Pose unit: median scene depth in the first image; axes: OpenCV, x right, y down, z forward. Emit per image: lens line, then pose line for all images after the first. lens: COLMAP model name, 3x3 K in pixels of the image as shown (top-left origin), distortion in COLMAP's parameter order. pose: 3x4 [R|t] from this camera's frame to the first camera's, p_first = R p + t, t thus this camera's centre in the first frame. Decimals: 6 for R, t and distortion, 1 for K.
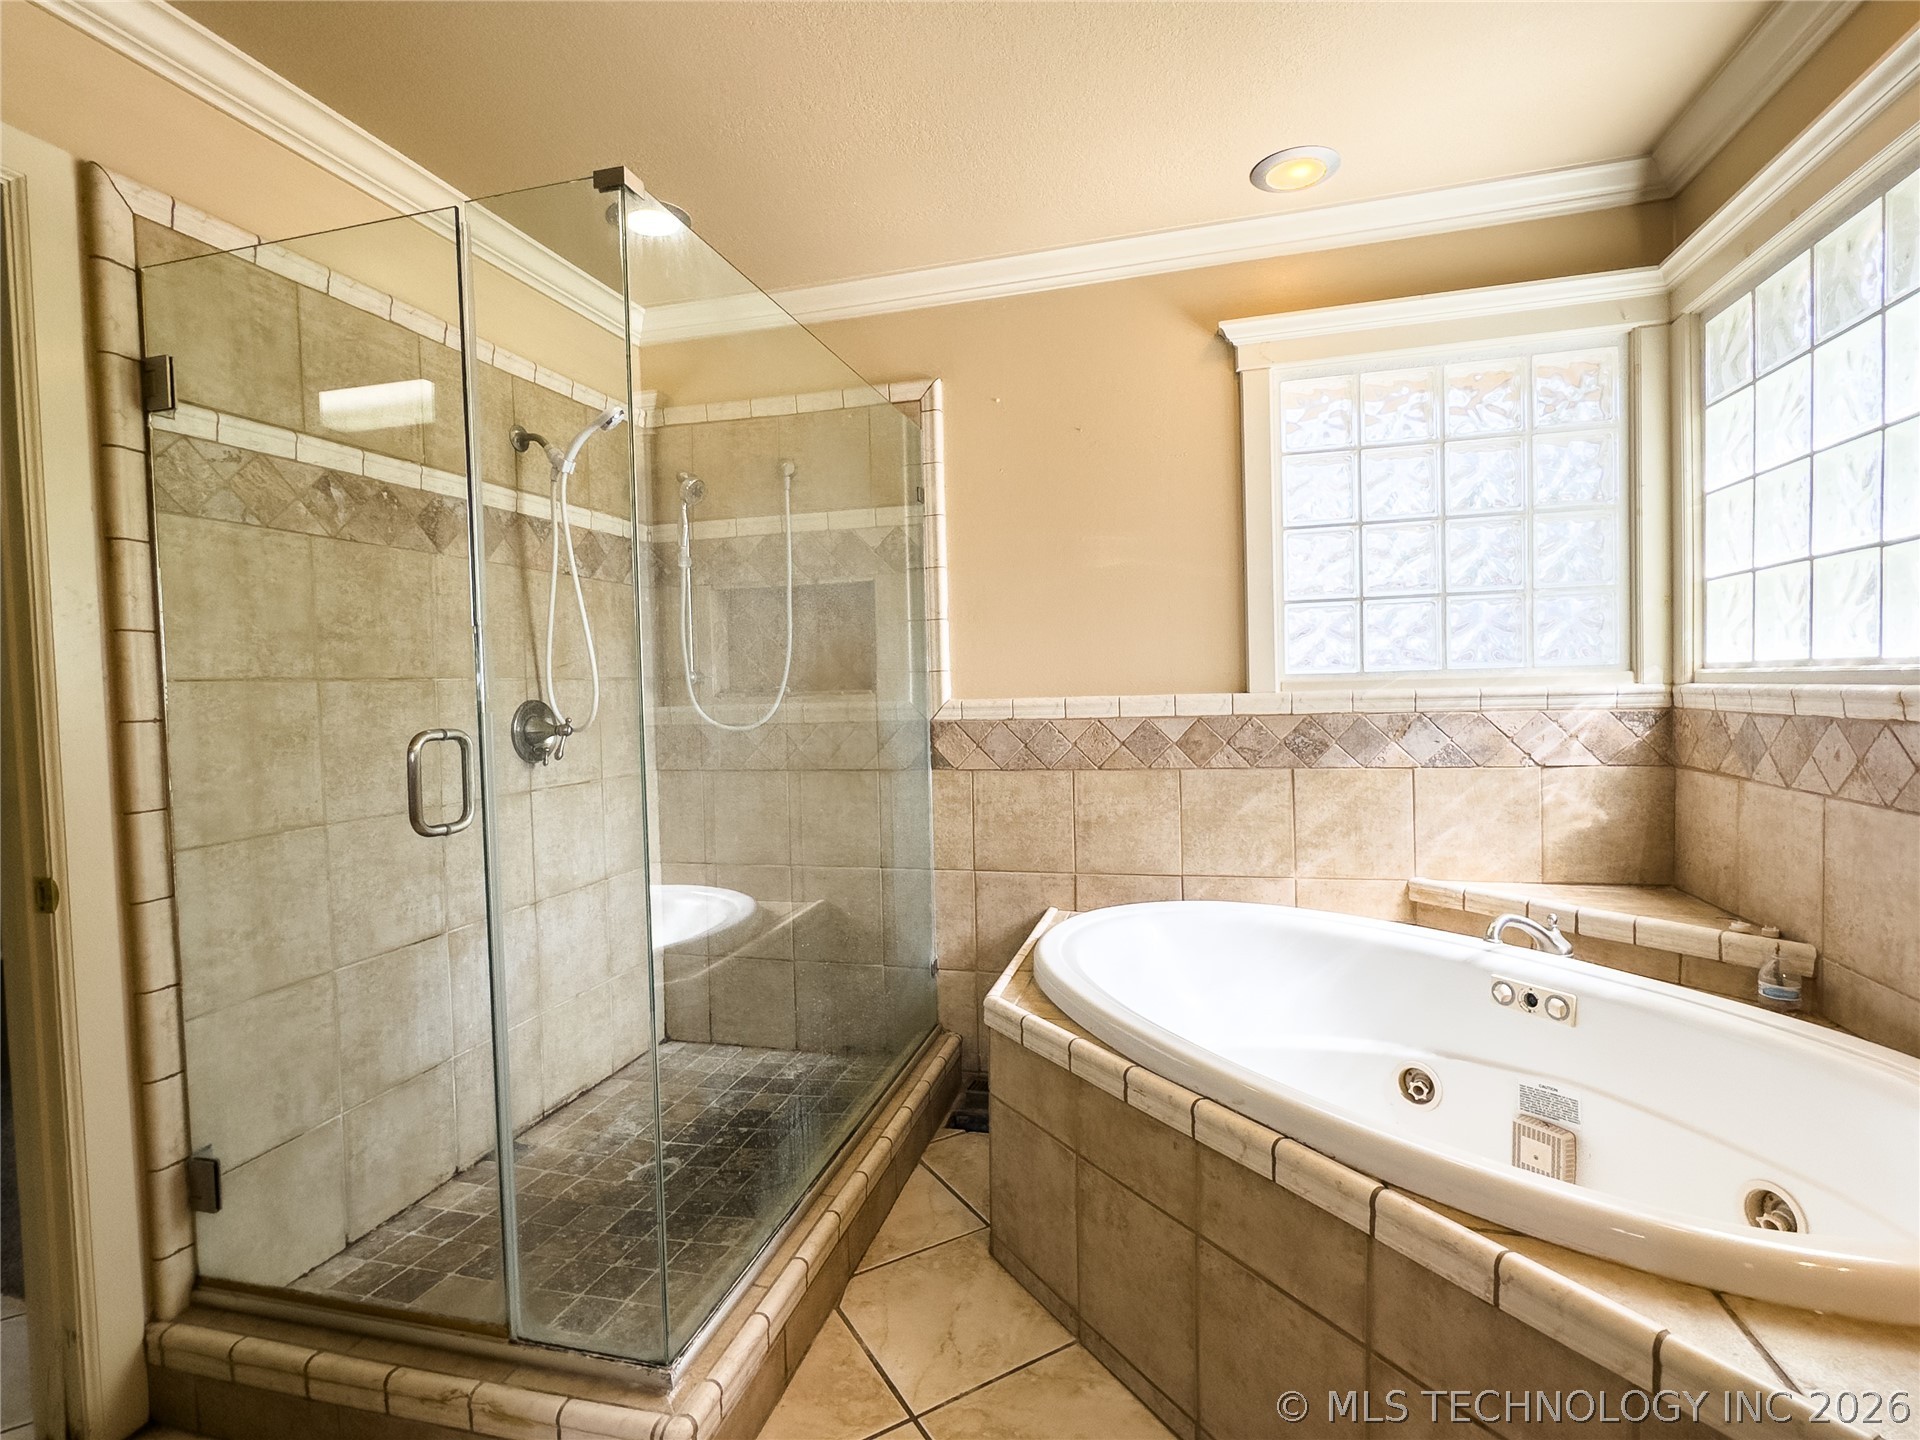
lens RADIAL K [[941.1, 0, 960.9], [0, 941.1, 712.7], [0, 0, 1]] dist [-0.002589, -0.000022]
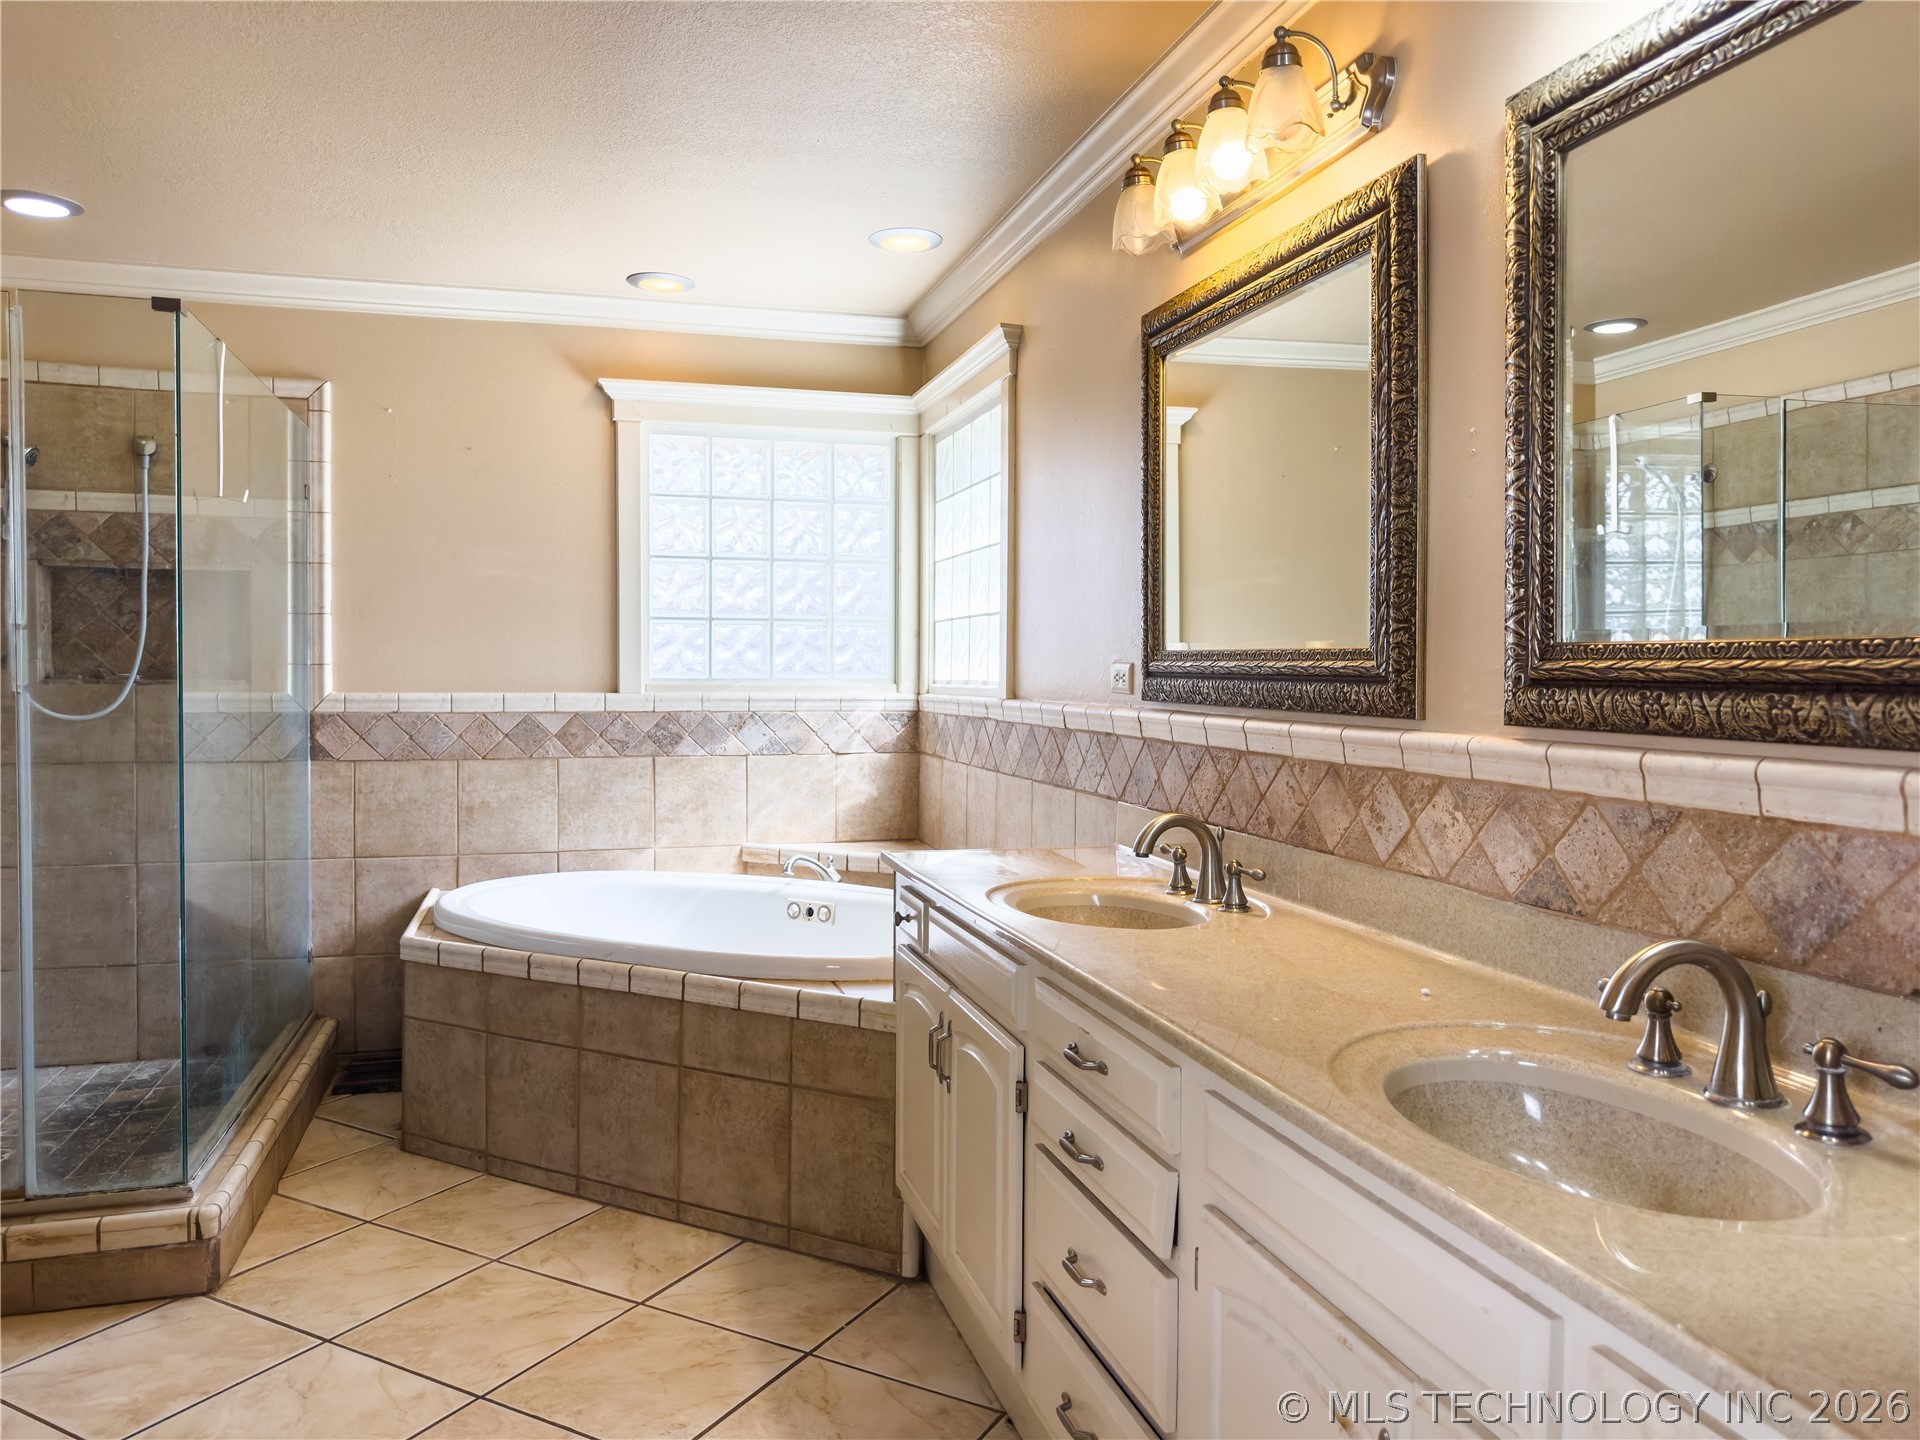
lens RADIAL K [[1354.6, 0, 974.7], [0, 1354.6, 707.6], [0, 0, 1]] dist [-0.003962, -0.029438]
pose [[0.849802, 0.018814, 0.526766, -0.226144], [-0.013073, 0.999808, -0.014619, 0.017728], [-0.526940, 0.005537, 0.849884, -0.735212]]
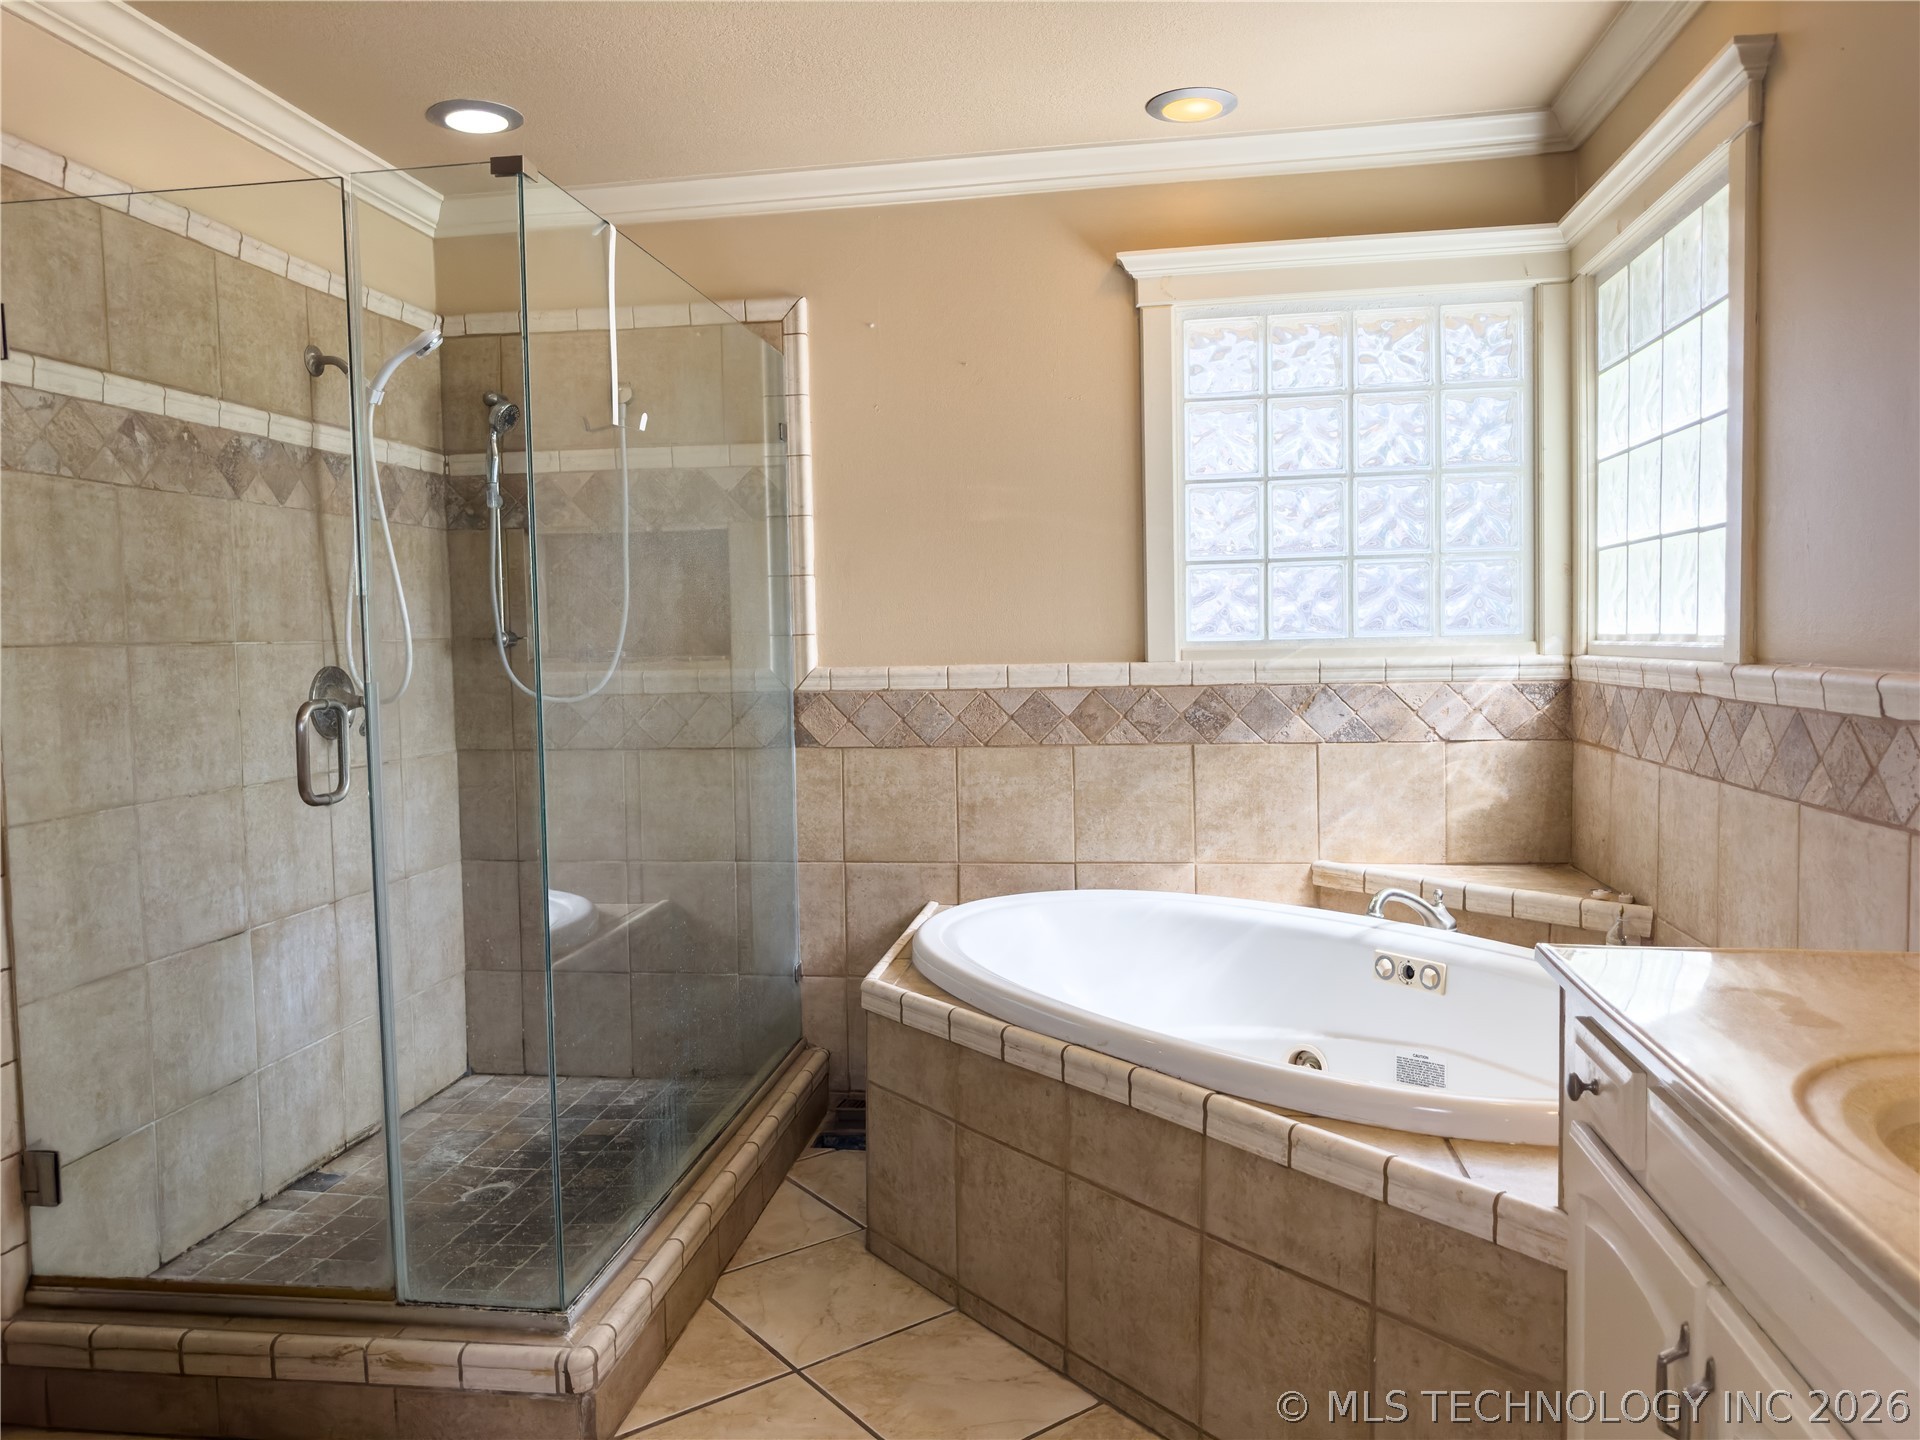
lens RADIAL K [[1365.7, 0, 952.2], [0, 1365.7, 706.5], [0, 0, 1]] dist [0.006045, -0.007738]
pose [[0.993924, 0.001107, 0.110062, -0.030447], [-0.003221, 0.999814, 0.019037, -0.002469], [-0.110020, -0.019276, 0.993742, -0.322589]]
